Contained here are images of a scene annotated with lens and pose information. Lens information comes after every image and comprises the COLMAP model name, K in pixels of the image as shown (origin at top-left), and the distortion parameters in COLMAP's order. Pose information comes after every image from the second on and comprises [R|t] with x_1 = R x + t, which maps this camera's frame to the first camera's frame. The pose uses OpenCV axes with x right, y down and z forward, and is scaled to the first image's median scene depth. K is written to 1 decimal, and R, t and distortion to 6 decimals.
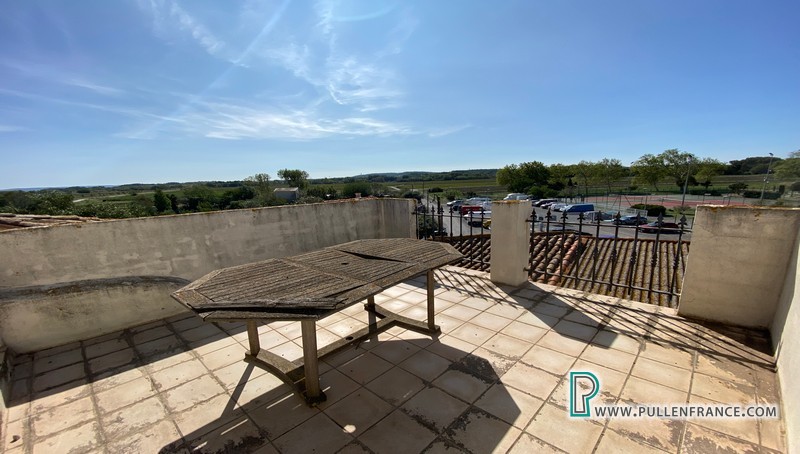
lens RADIAL K [[331.3, 0, 401.0], [0, 331.3, 227.9], [0, 0, 1]] dist [-0.001138, -0.000110]
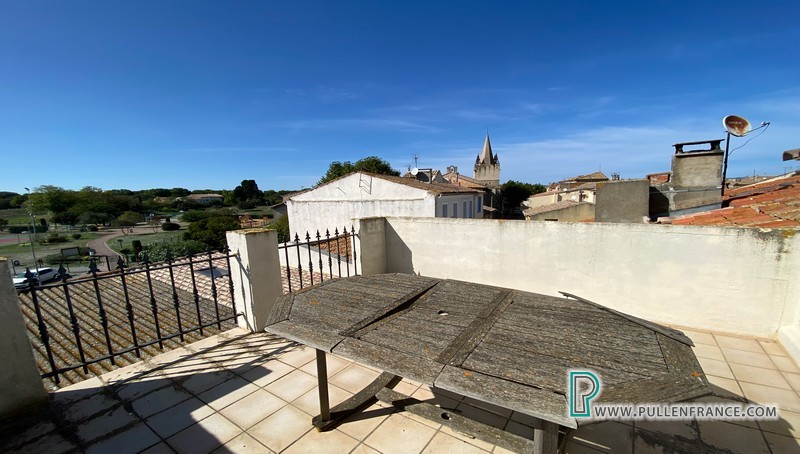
lens RADIAL K [[331.3, 0, 401.2], [0, 331.3, 225.8], [0, 0, 1]] dist [-0.001138, -0.000110]
pose [[-0.165562, -0.062332, 0.984228, -0.544755], [0.171039, 0.981062, 0.090903, -0.102784], [-0.971254, 0.183391, -0.151765, 0.742999]]
